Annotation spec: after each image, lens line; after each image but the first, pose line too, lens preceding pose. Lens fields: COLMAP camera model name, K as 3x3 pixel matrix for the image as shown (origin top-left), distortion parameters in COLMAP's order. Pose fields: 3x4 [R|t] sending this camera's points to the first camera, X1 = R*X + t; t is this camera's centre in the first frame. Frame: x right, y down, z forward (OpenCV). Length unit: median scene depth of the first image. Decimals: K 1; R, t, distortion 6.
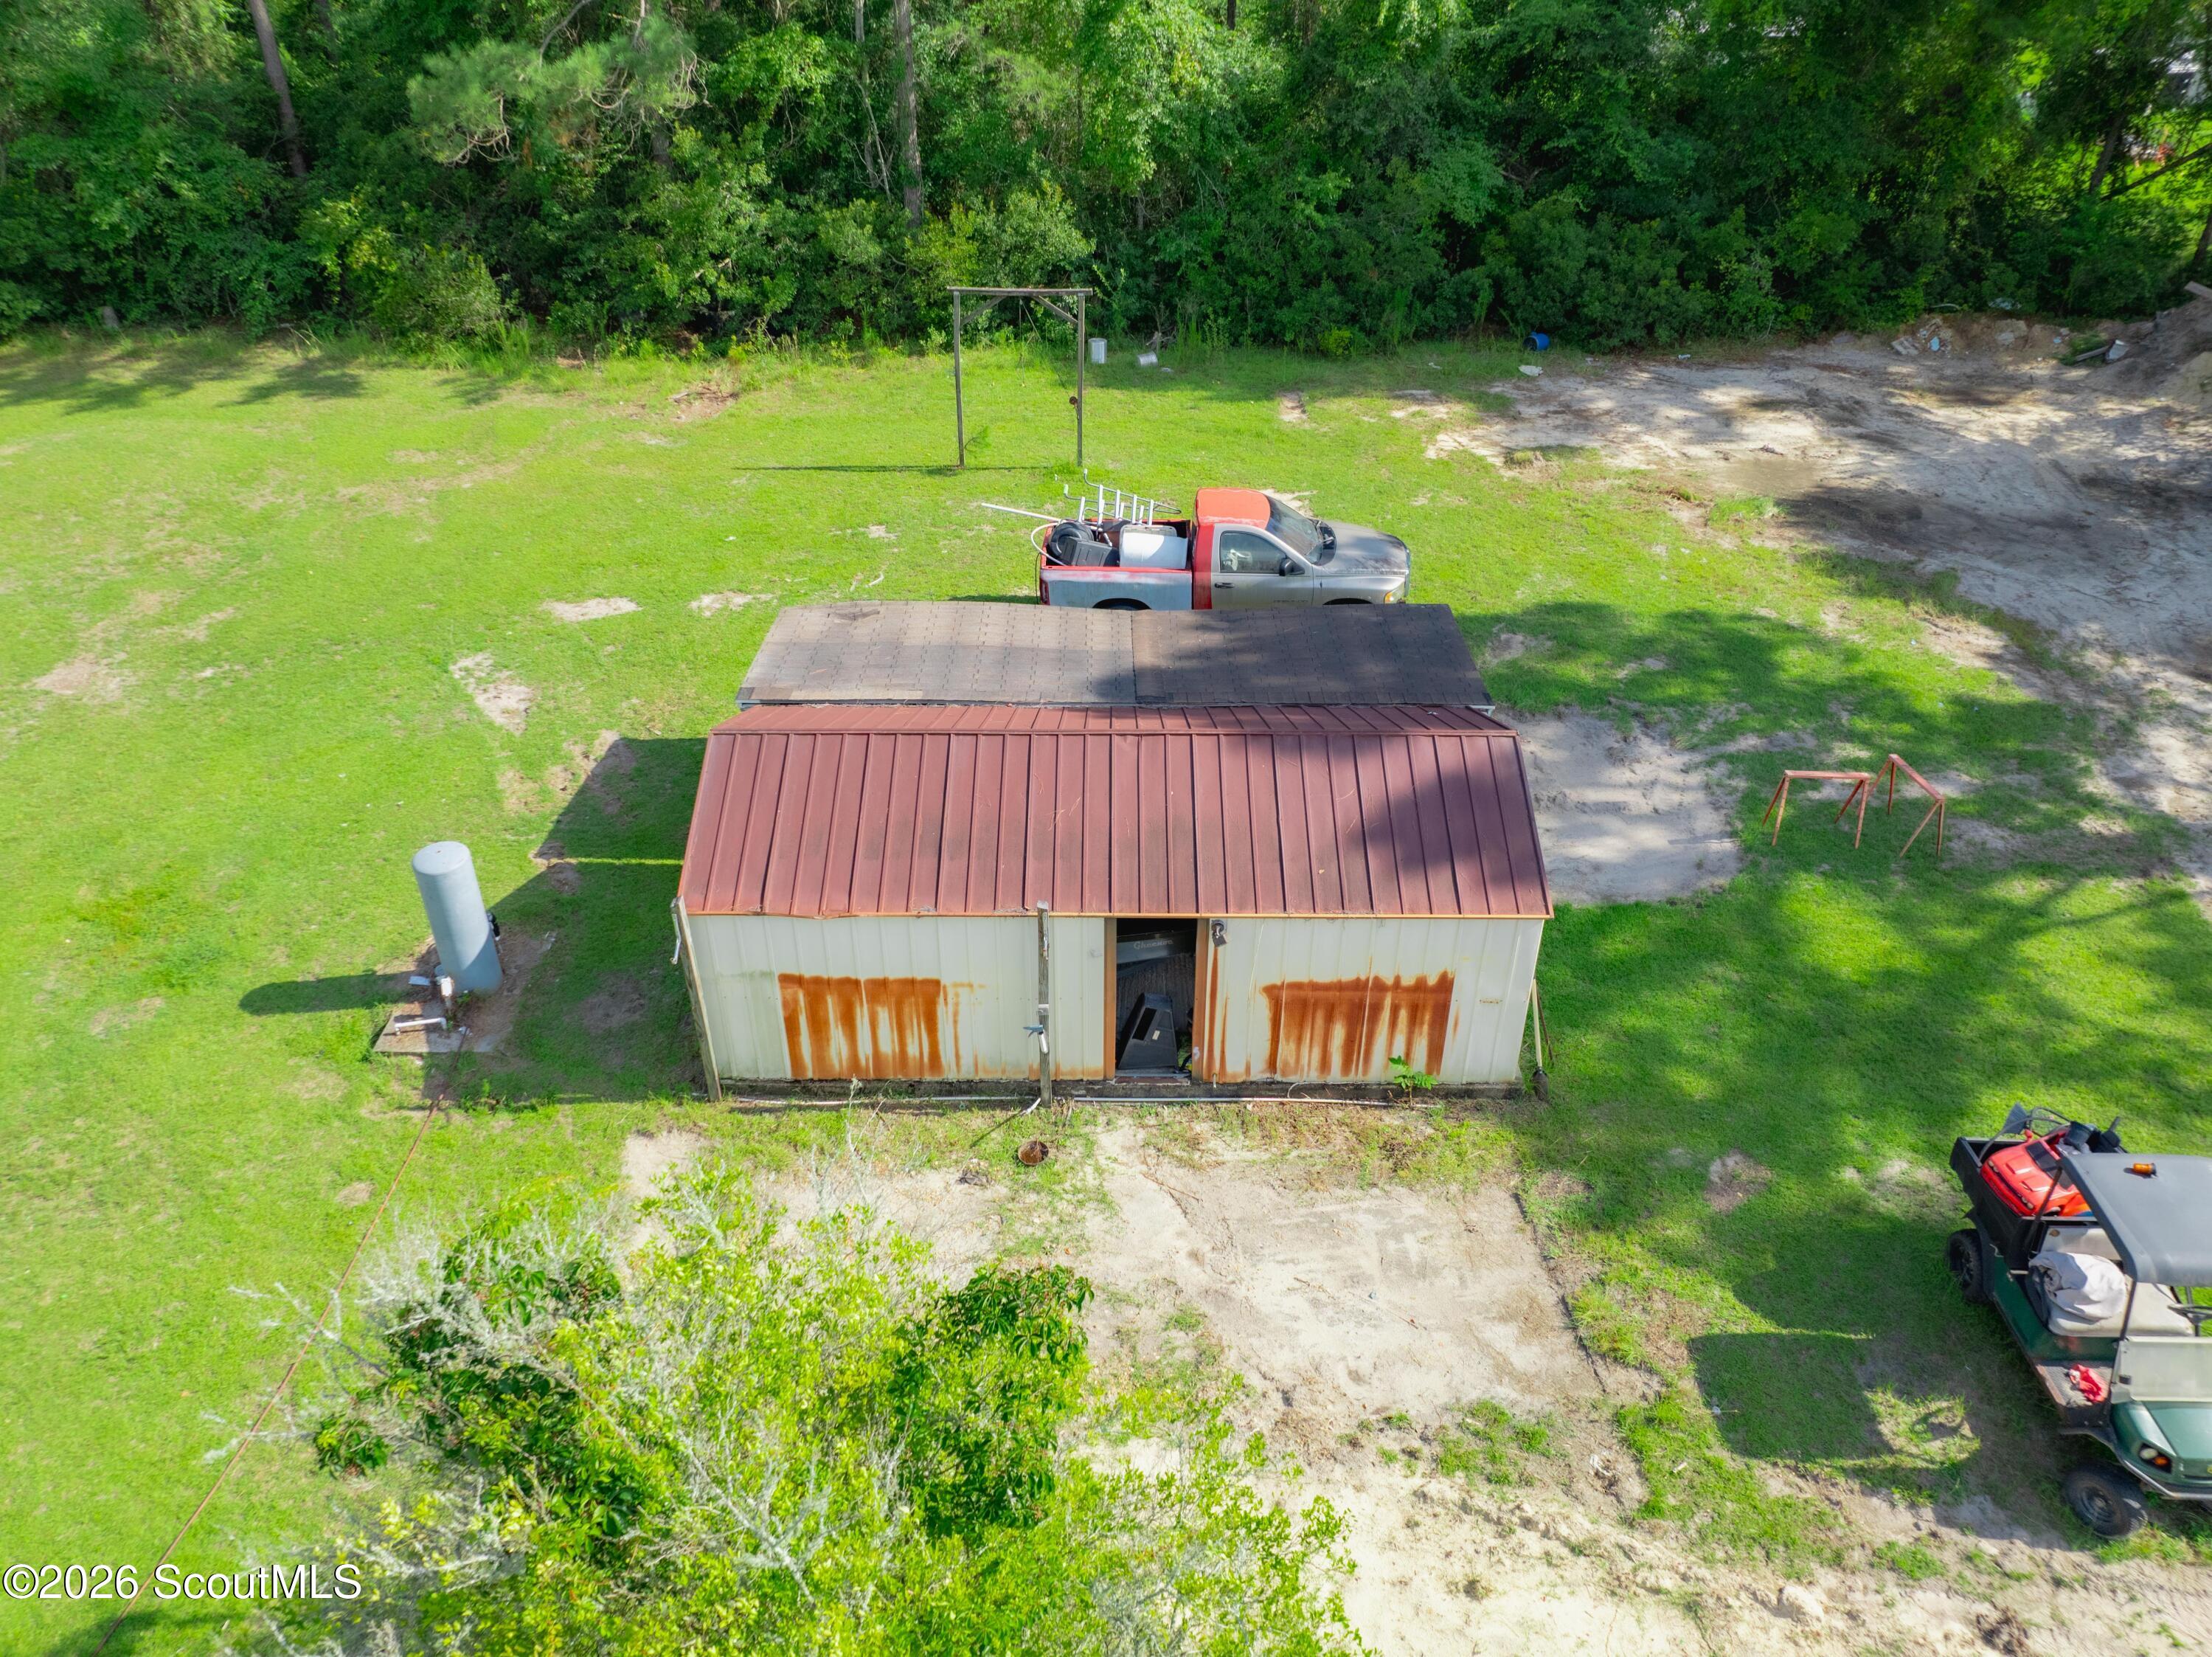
lens RADIAL K [[1563.1, 0, 1107.4], [0, 1563.1, 829.1], [0, 0, 1]] dist [-0.043456, 0.014009]
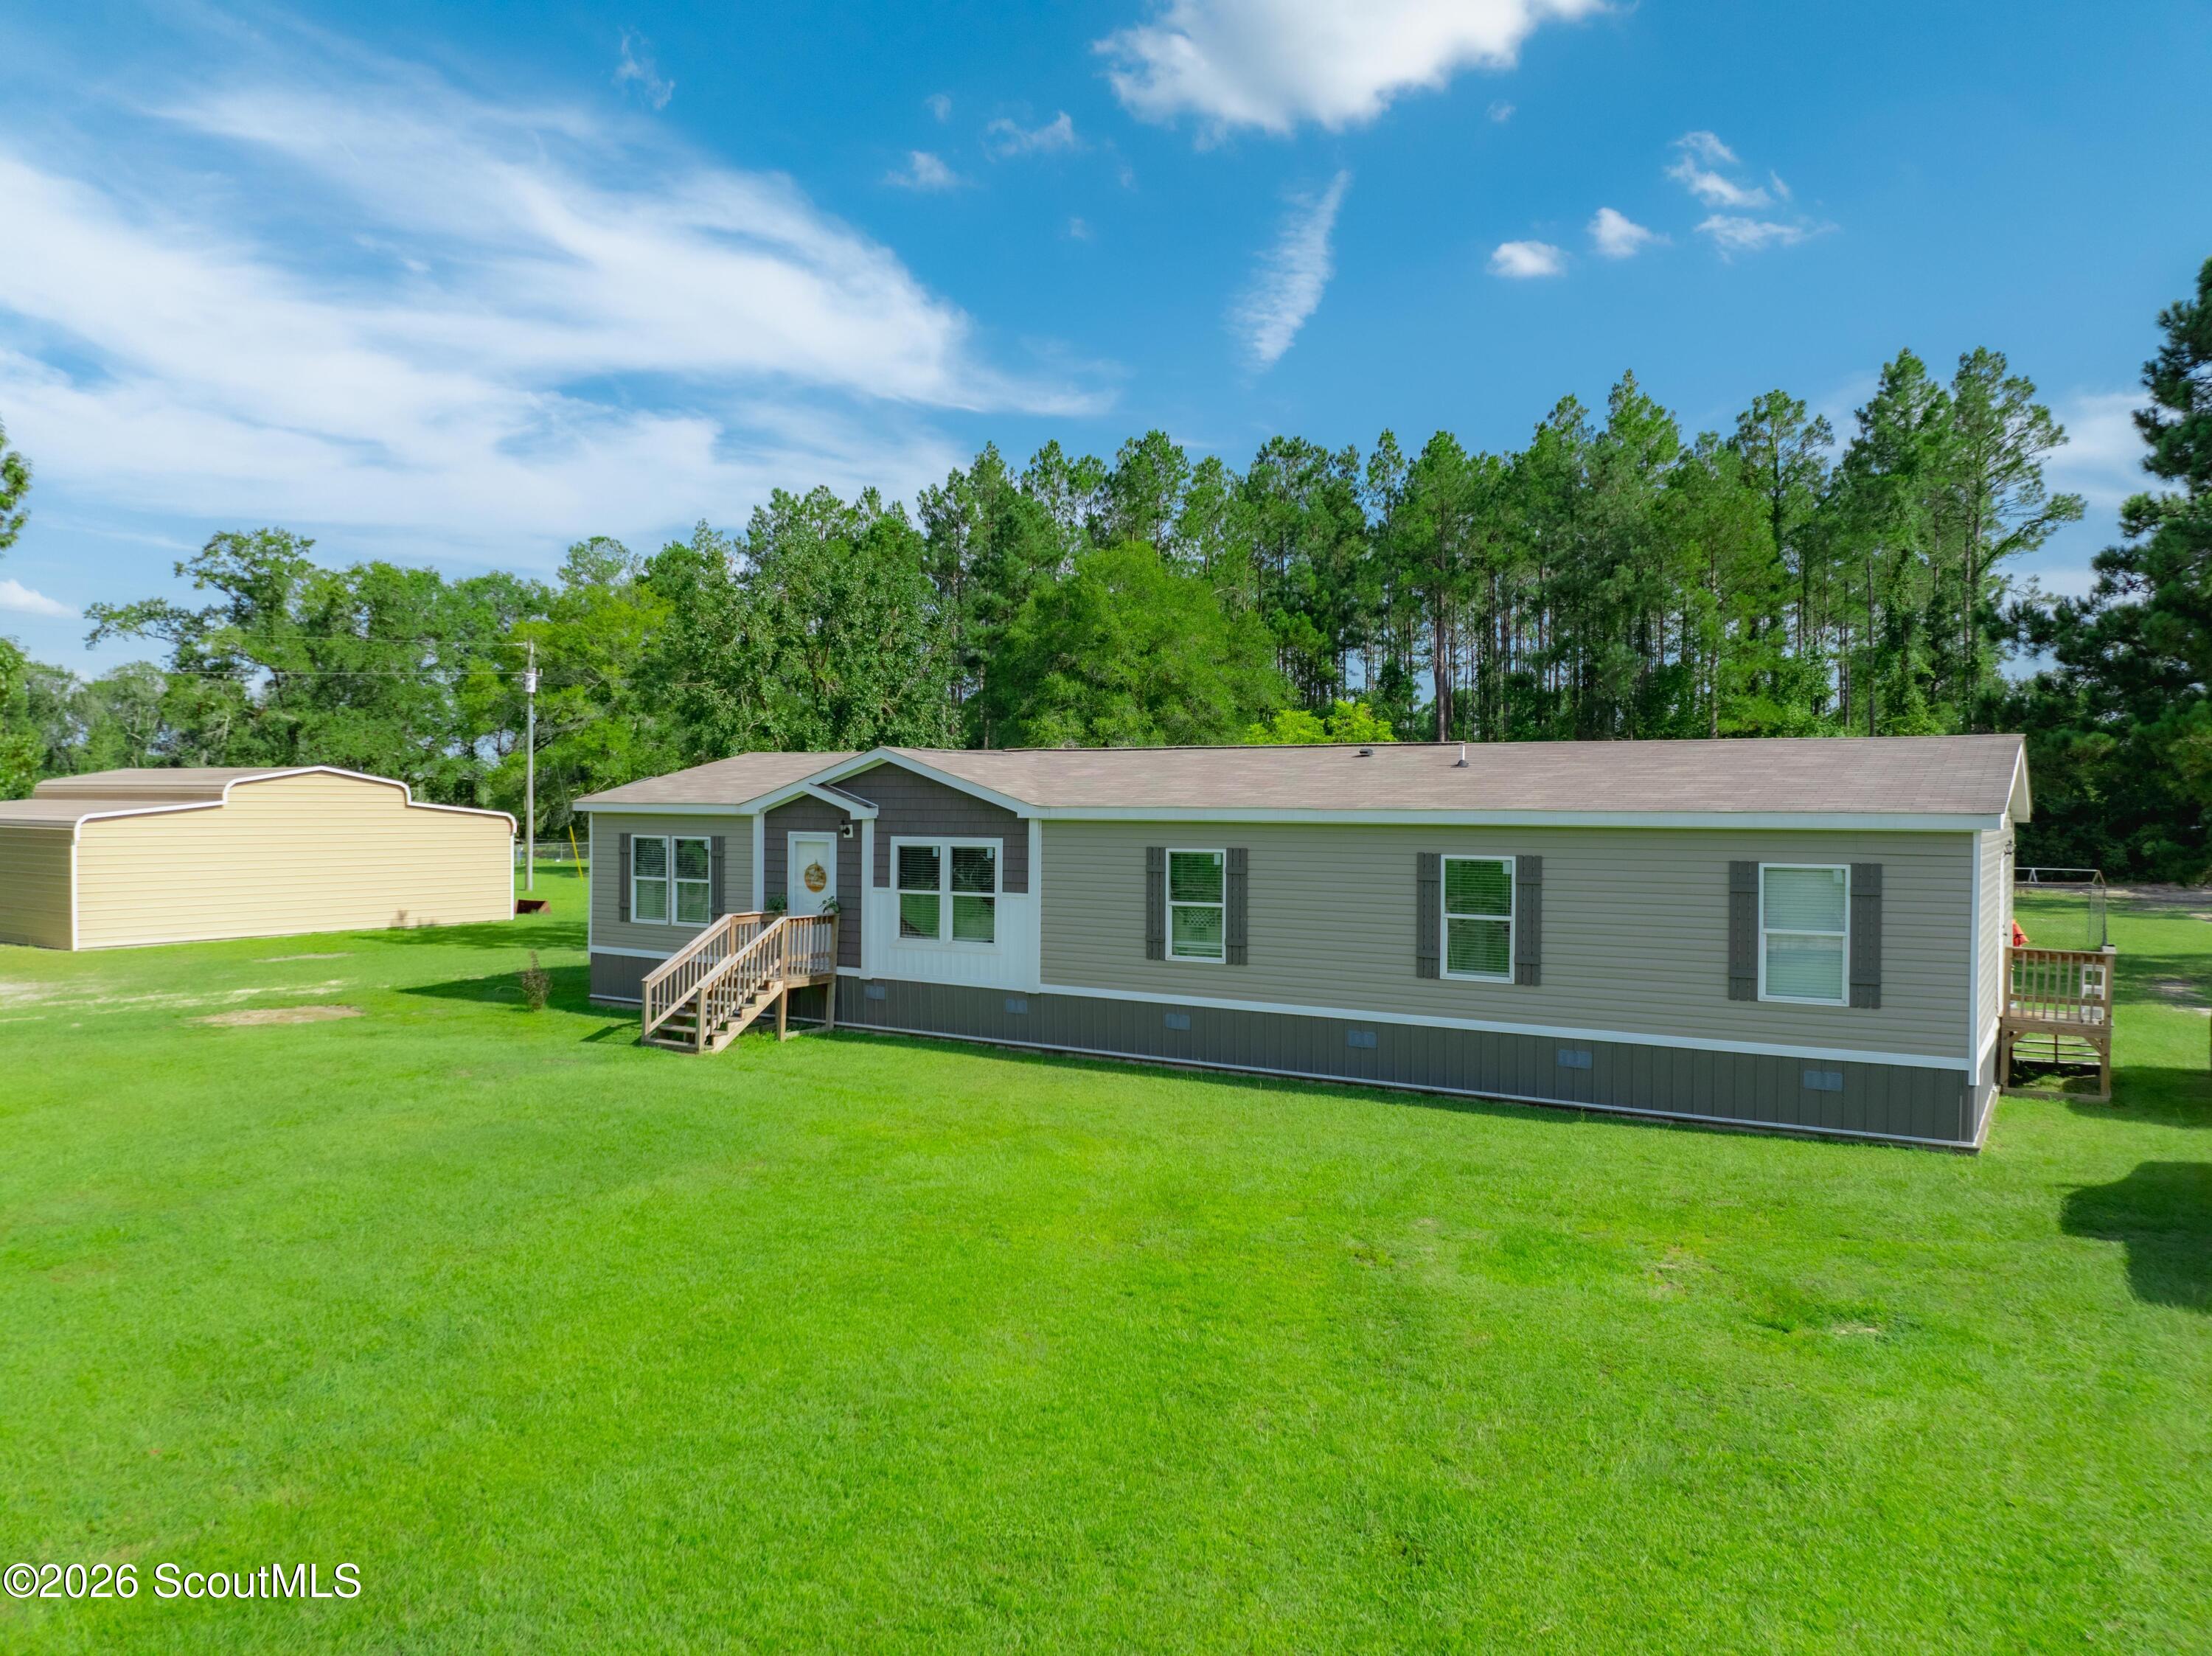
lens RADIAL K [[1562.9, 0, 1090.4], [0, 1562.9, 815.3], [0, 0, 1]] dist [-0.043456, 0.014009]
pose [[0.883082, 0.004575, -0.469197, 0.164480], [-0.255045, 0.844016, -0.471794, 1.042775], [0.393851, 0.536299, 0.746502, -1.283393]]
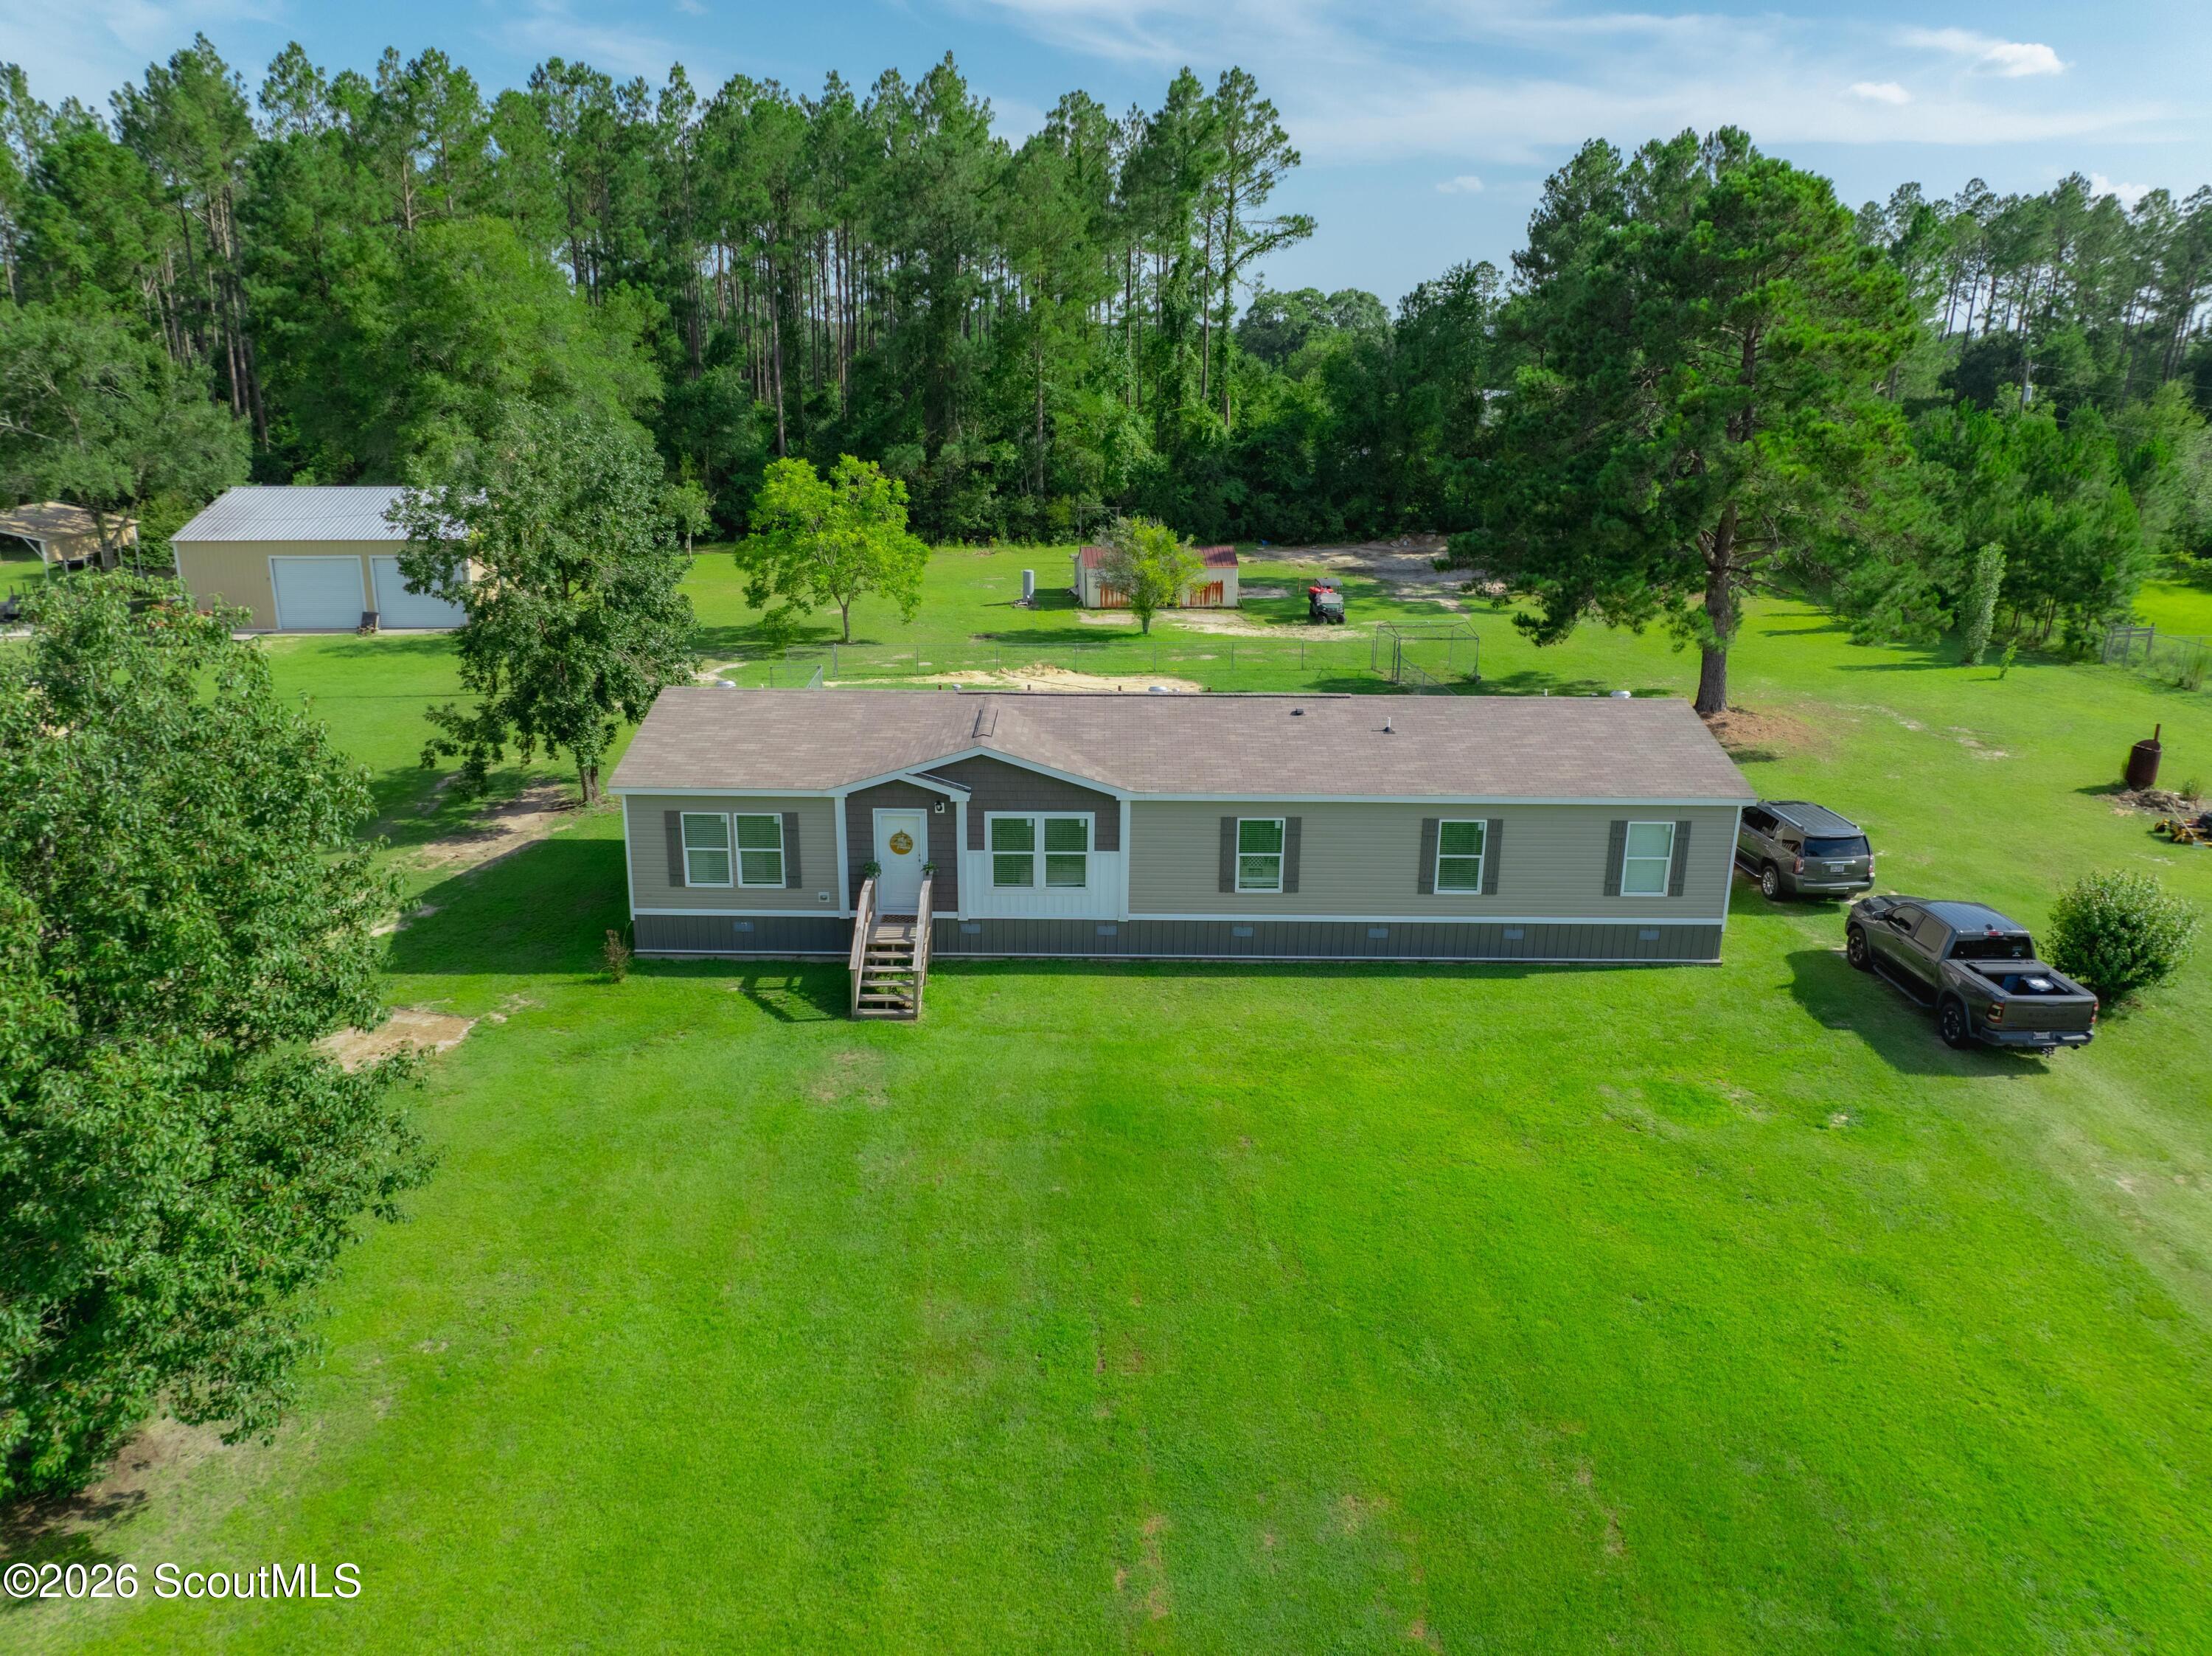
lens RADIAL K [[1562.9, 0, 1101.7], [0, 1562.9, 830.4], [0, 0, 1]] dist [-0.043456, 0.014009]
pose [[0.996179, -0.021695, 0.084594, -0.286085], [0.043321, 0.963833, -0.262962, 0.983336], [-0.075829, 0.265622, 0.961091, -1.668612]]
